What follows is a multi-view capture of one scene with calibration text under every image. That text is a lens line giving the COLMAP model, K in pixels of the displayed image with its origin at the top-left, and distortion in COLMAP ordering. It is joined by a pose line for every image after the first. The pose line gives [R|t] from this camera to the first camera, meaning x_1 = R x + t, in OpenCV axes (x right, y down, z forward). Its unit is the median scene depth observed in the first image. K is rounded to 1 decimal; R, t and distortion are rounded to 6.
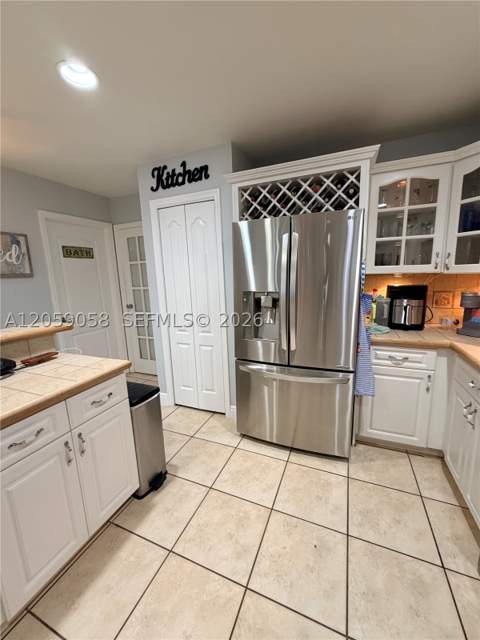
lens RADIAL K [[257.8, 0, 237.9], [0, 257.8, 317.8], [0, 0, 1]] dist [-0.003228, -0.000364]
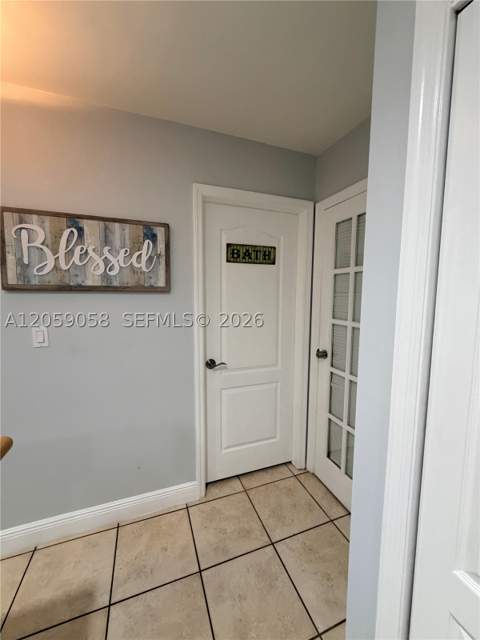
lens RADIAL K [[257.8, 0, 242.1], [0, 257.8, 320.6], [0, 0, 1]] dist [-0.003228, -0.000364]
pose [[0.697839, 0.114458, -0.707050, -0.218082], [-0.152781, 0.988217, 0.009183, -0.116690], [0.699770, 0.101615, 0.707104, 0.651288]]
